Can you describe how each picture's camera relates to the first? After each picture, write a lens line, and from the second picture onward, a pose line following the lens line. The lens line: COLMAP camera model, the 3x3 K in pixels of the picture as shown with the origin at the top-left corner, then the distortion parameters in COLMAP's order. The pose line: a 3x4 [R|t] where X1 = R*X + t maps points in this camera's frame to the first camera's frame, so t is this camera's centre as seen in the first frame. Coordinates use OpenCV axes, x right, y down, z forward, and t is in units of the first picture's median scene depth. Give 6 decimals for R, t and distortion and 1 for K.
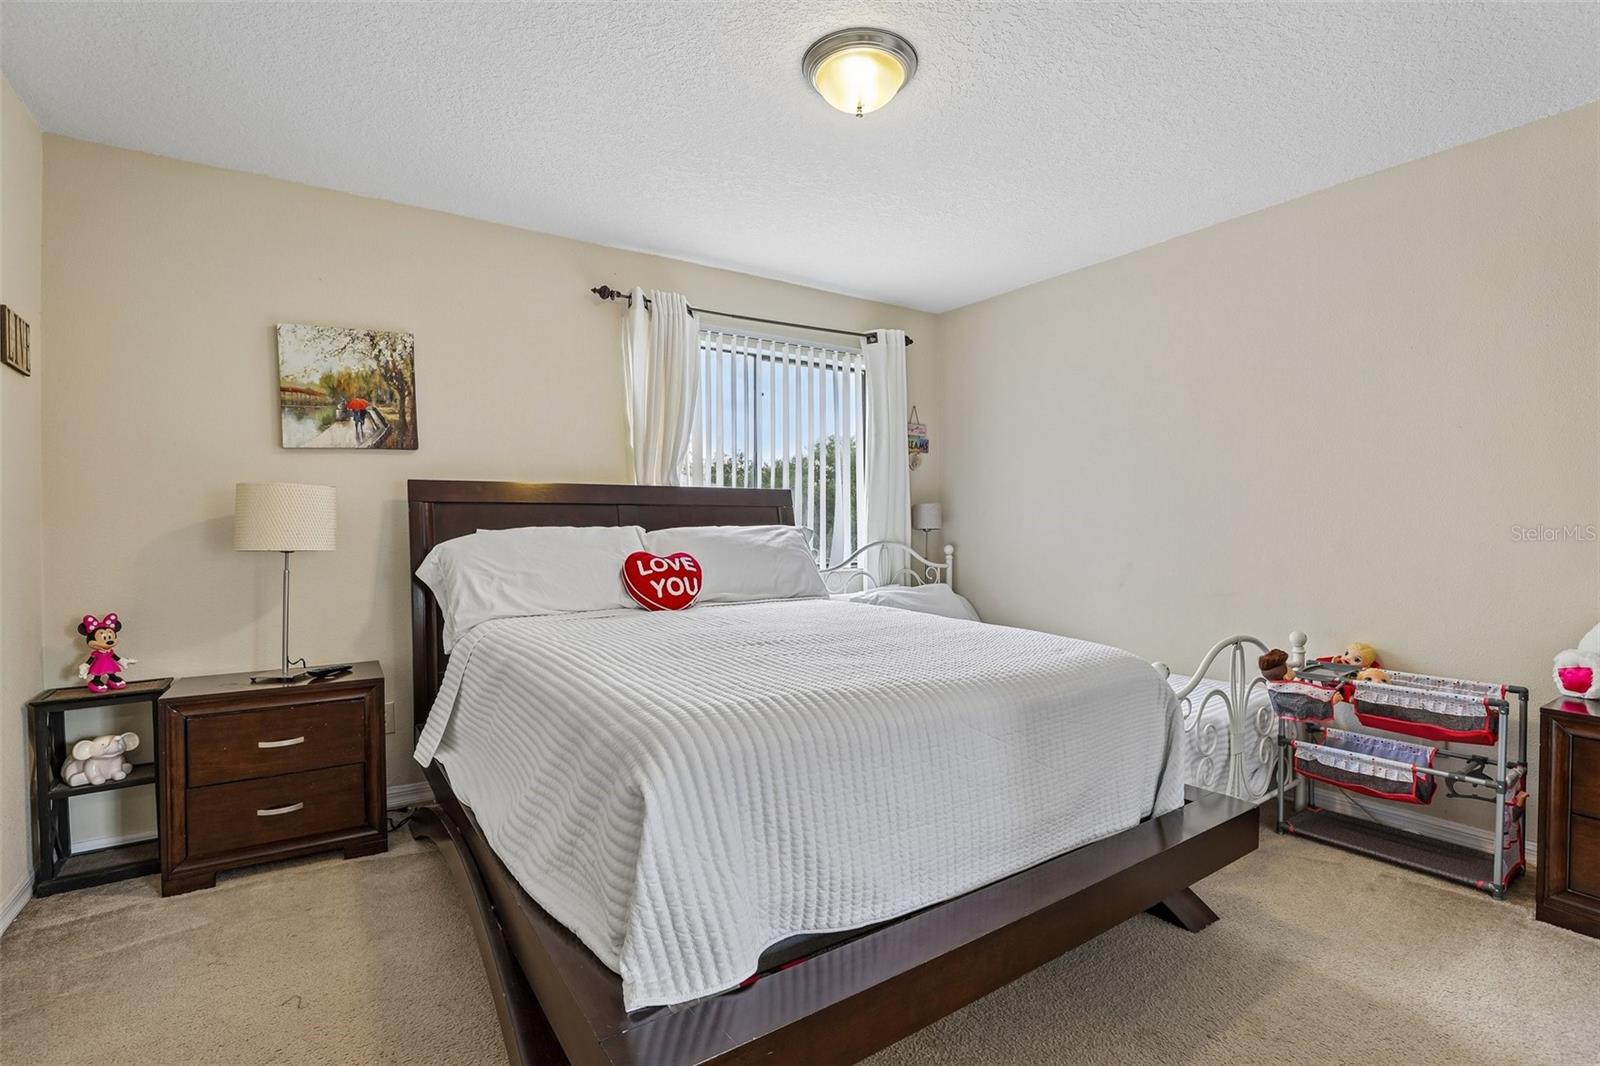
lens RADIAL K [[743.1, 0, 799.3], [0, 743.1, 525.2], [0, 0, 1]] dist [-0.049764, 0.015034]
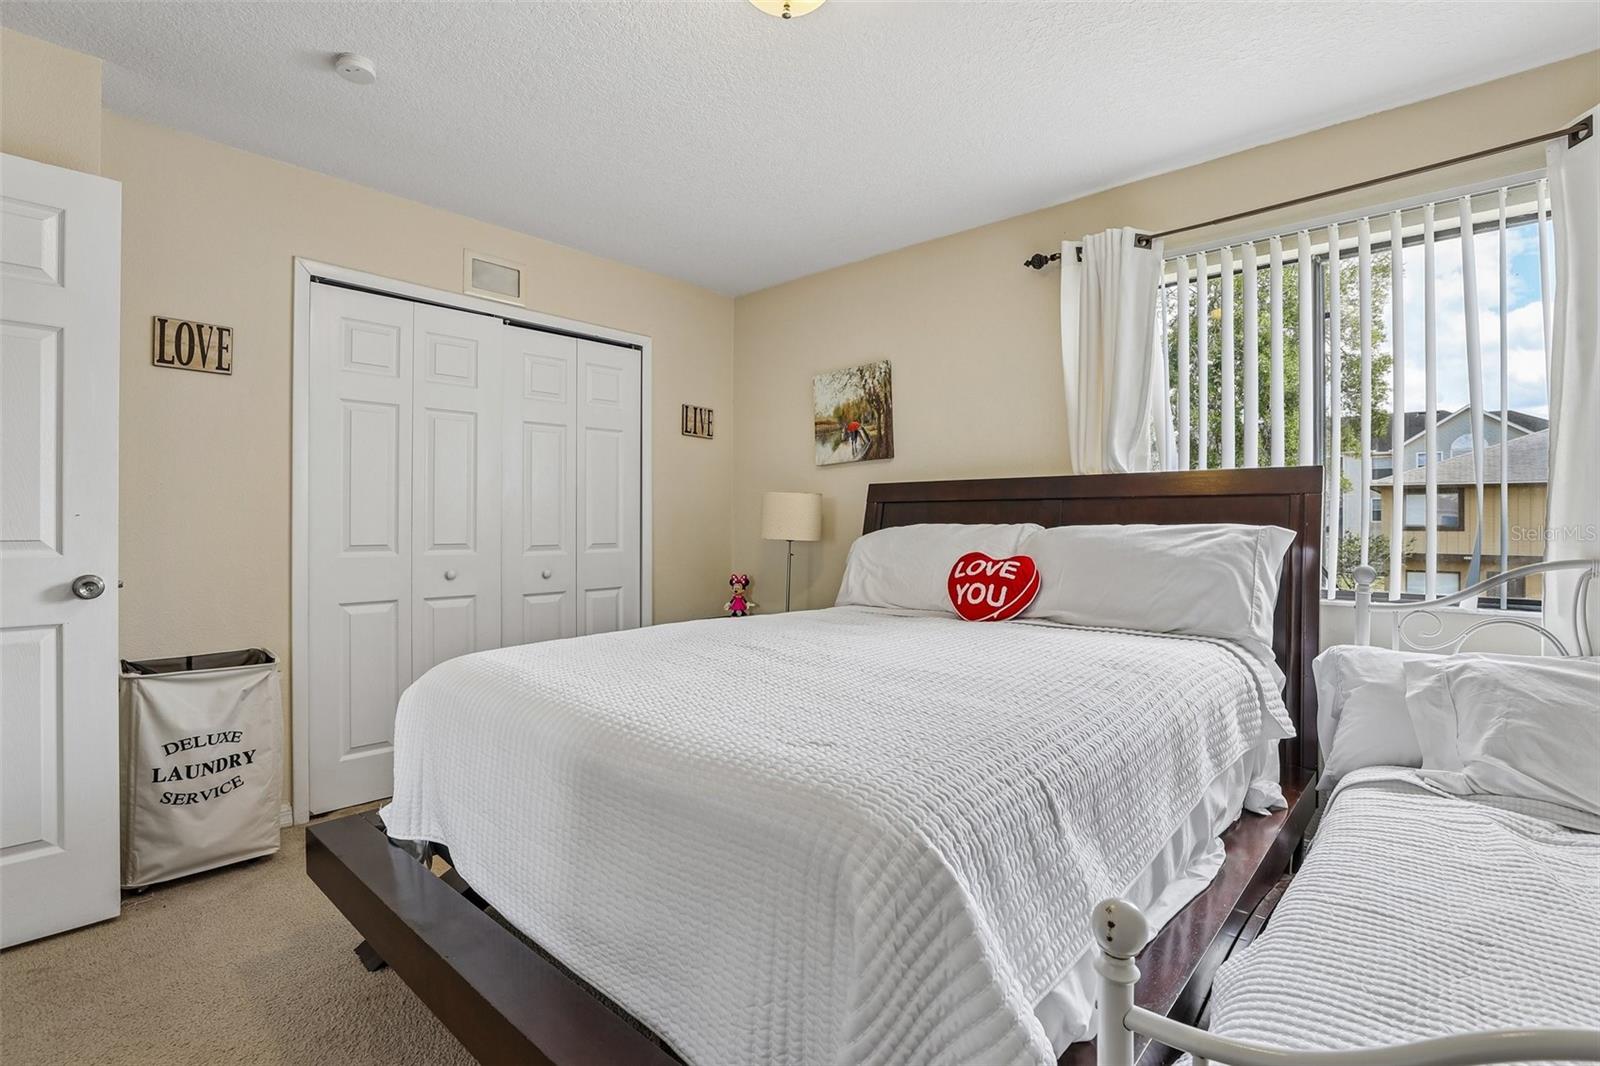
lens RADIAL K [[743.1, 0, 799.3], [0, 743.1, 525.2], [0, 0, 1]] dist [-0.049764, 0.015034]
pose [[0.243251, 0.005507, -0.969948, 0.617552], [-0.004164, 0.999981, 0.004634, 0.000053], [0.969955, 0.002912, 0.243269, 0.590272]]
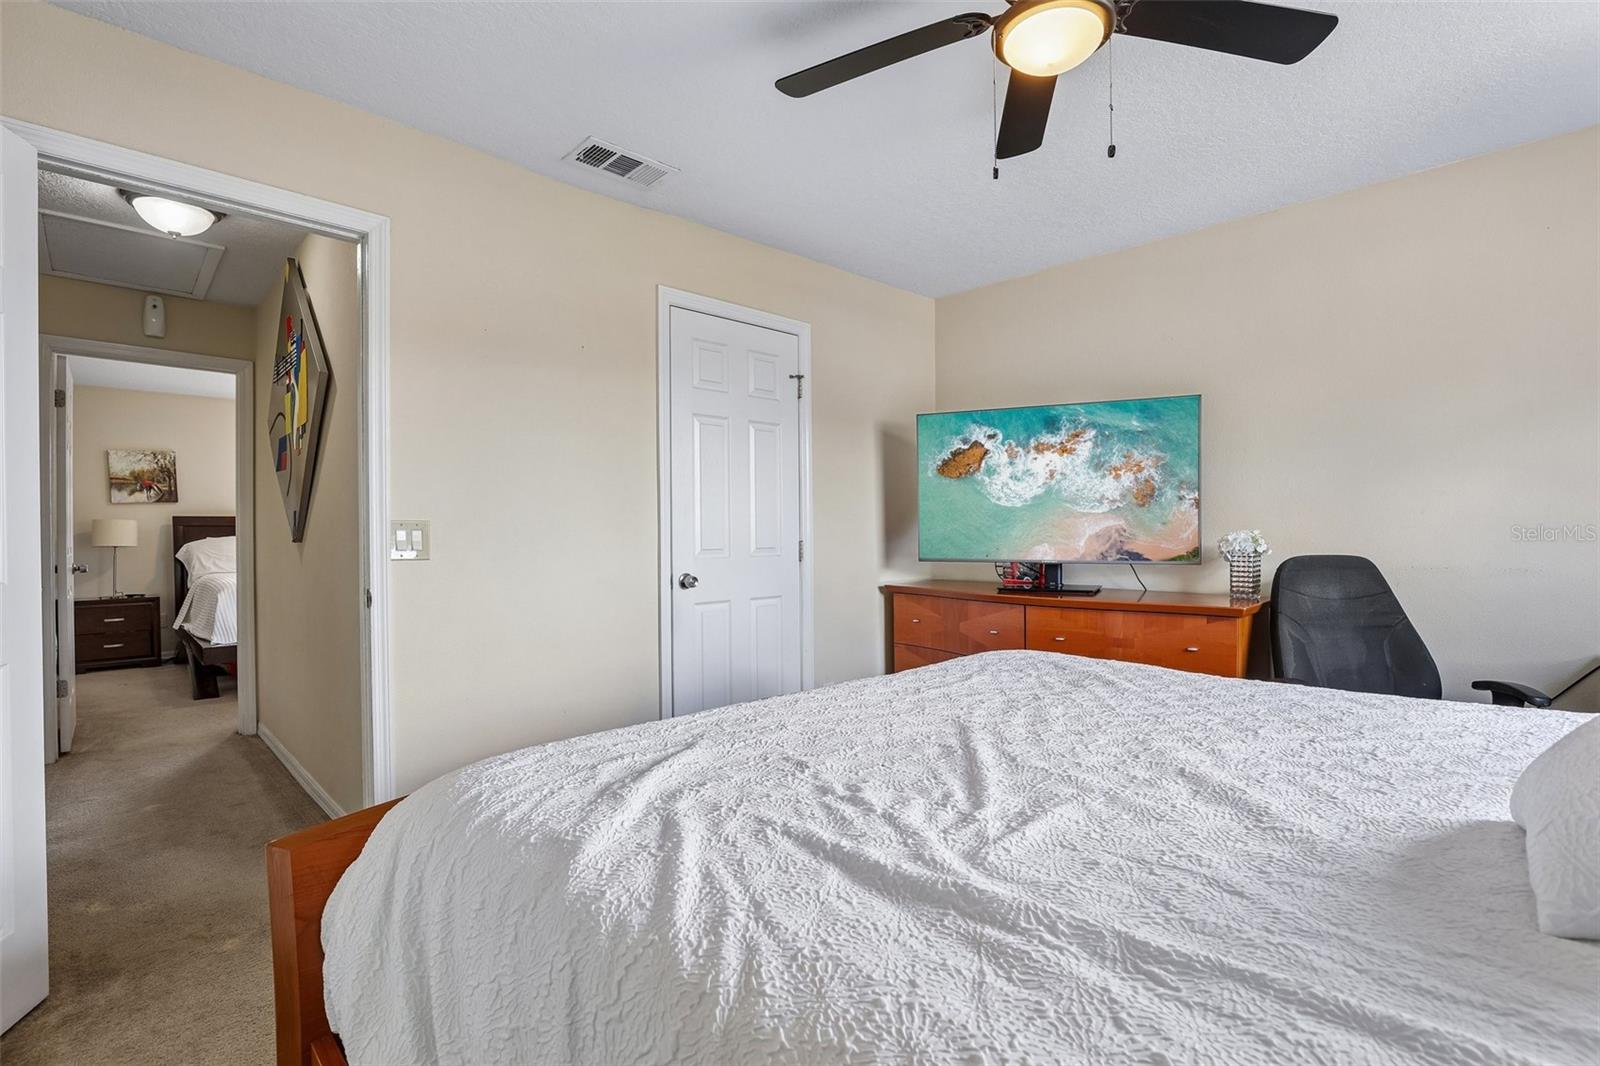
lens RADIAL K [[743.1, 0, 799.3], [0, 743.1, 525.2], [0, 0, 1]] dist [-0.049764, 0.015034]
pose [[0.982665, -0.004341, 0.185340, 0.987402], [0.004513, 0.999990, -0.000506, -0.023150], [-0.185336, 0.001333, 0.982674, -1.603368]]
